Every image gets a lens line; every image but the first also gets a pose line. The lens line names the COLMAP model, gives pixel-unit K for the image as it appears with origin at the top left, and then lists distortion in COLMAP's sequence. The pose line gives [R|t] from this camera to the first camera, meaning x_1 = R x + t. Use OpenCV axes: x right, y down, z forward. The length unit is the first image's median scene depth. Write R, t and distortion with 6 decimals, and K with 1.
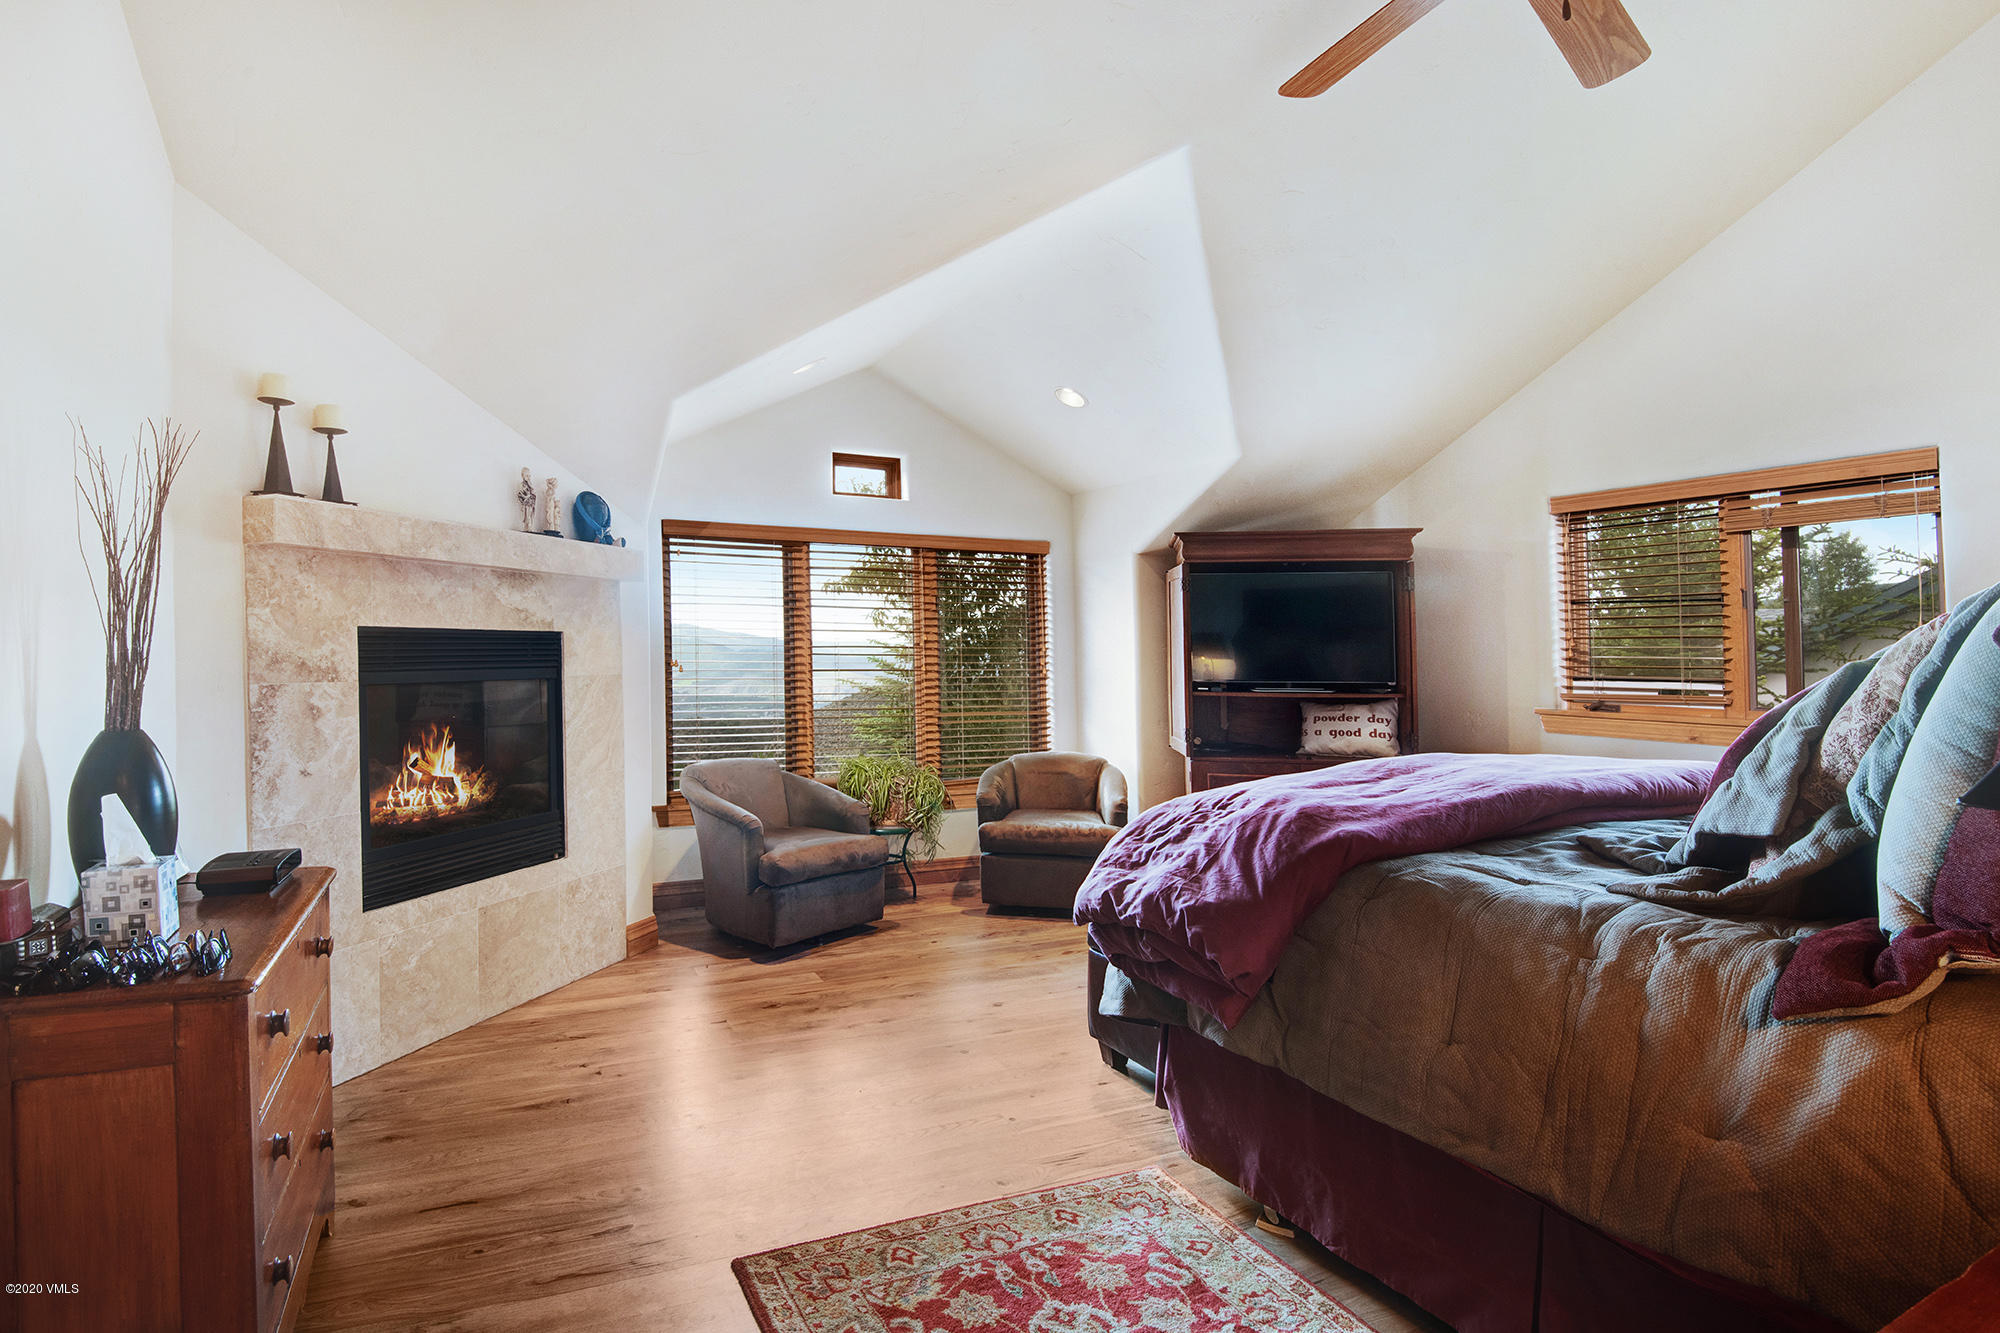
lens RADIAL K [[967.1, 0, 986.4], [0, 967.1, 652.2], [0, 0, 1]] dist [-0.017568, -0.008972]
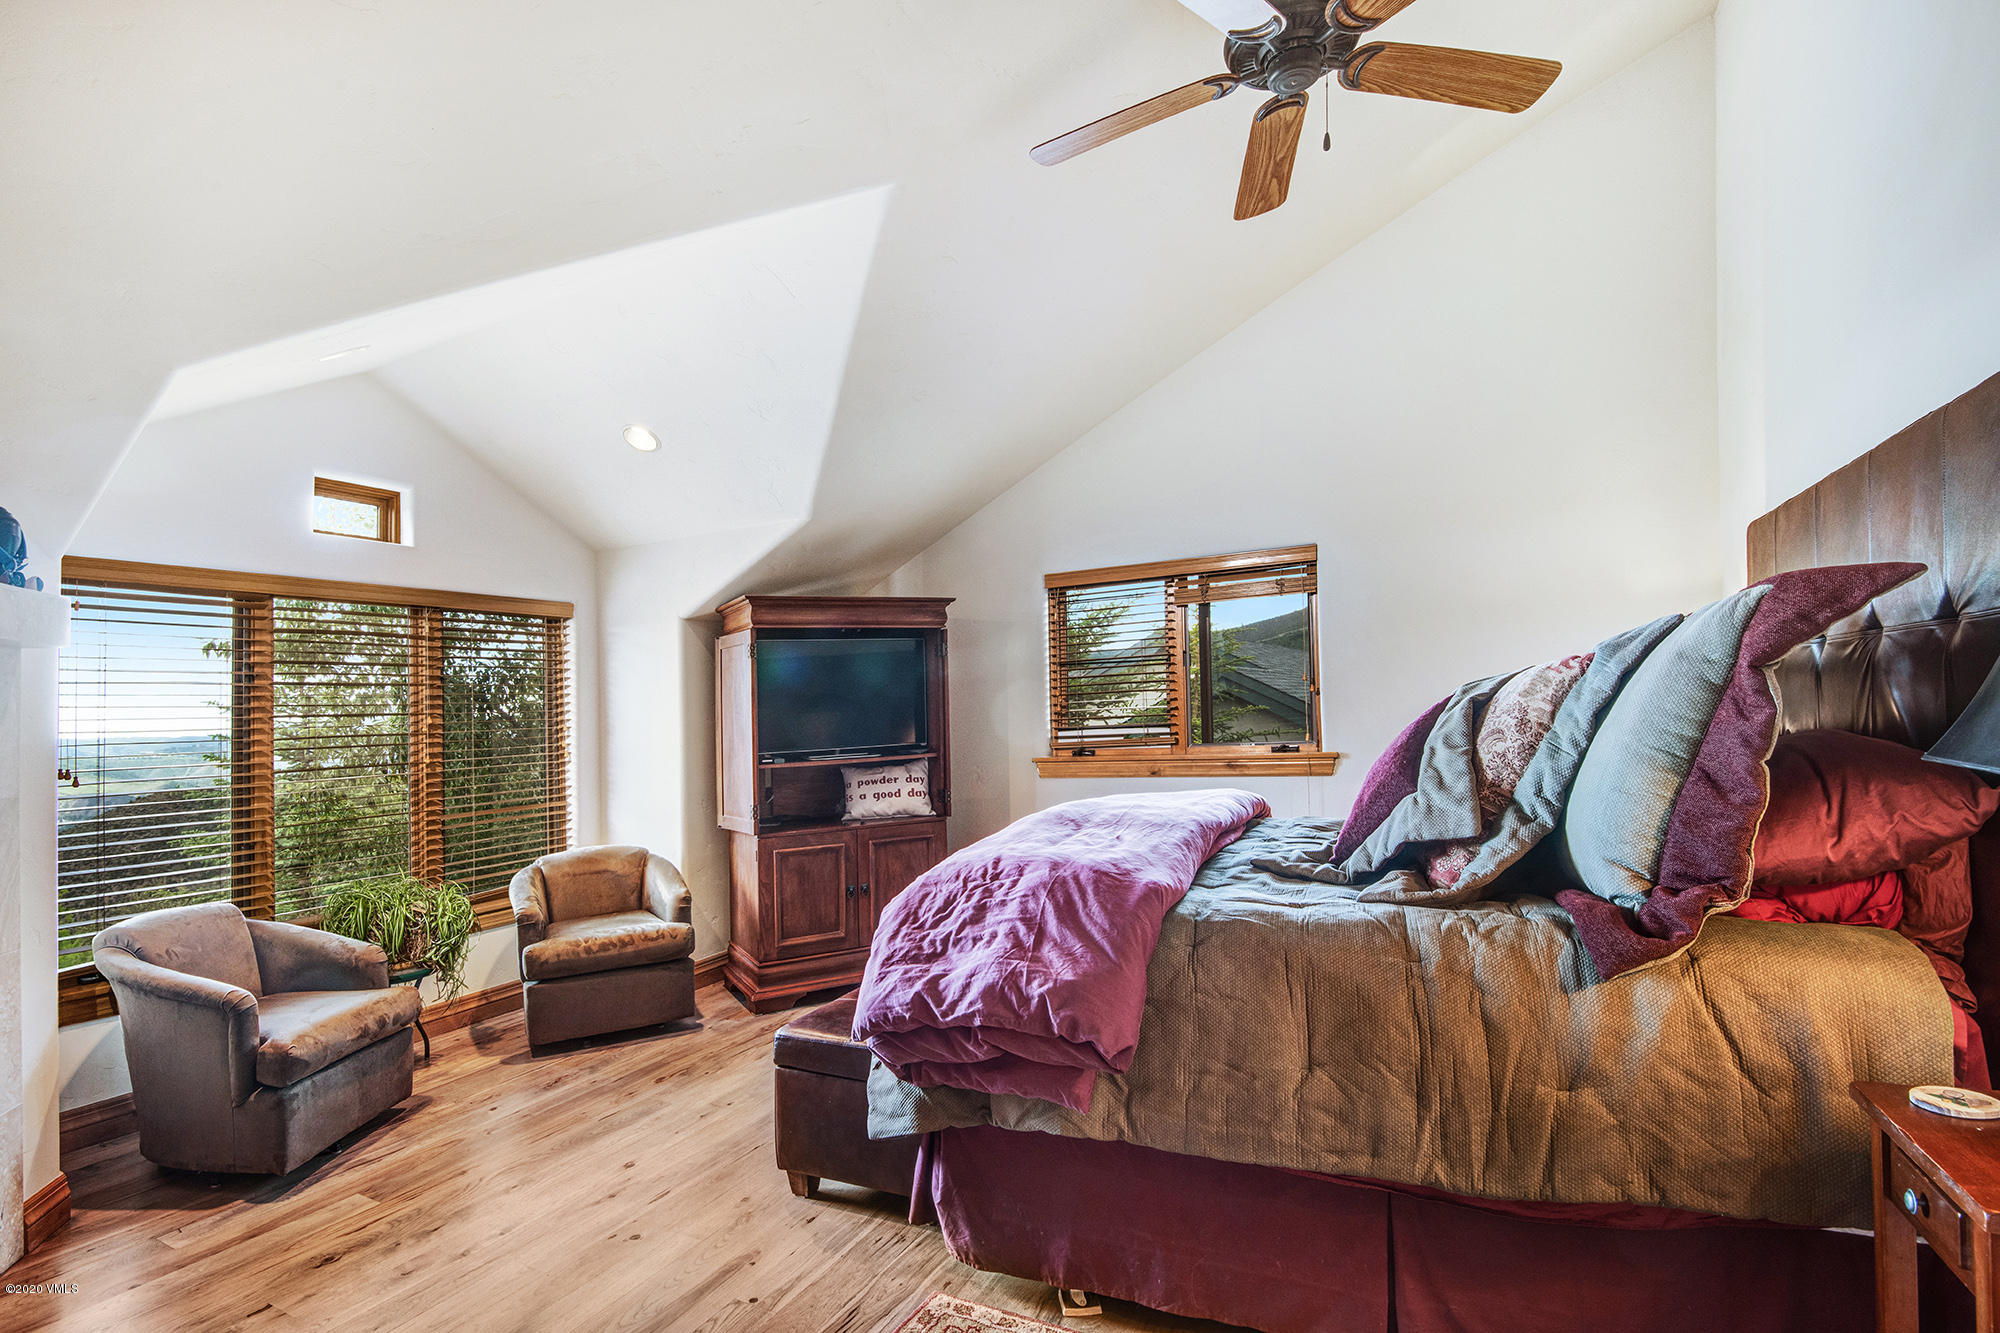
lens RADIAL K [[967.1, 0, 1003.5], [0, 967.1, 670.6], [0, 0, 1]] dist [-0.017568, -0.008972]
pose [[0.823349, -0.018727, 0.567227, -0.161124], [0.049807, 0.997983, -0.039348, -0.002671], [-0.565346, 0.060649, 0.822621, 0.118233]]
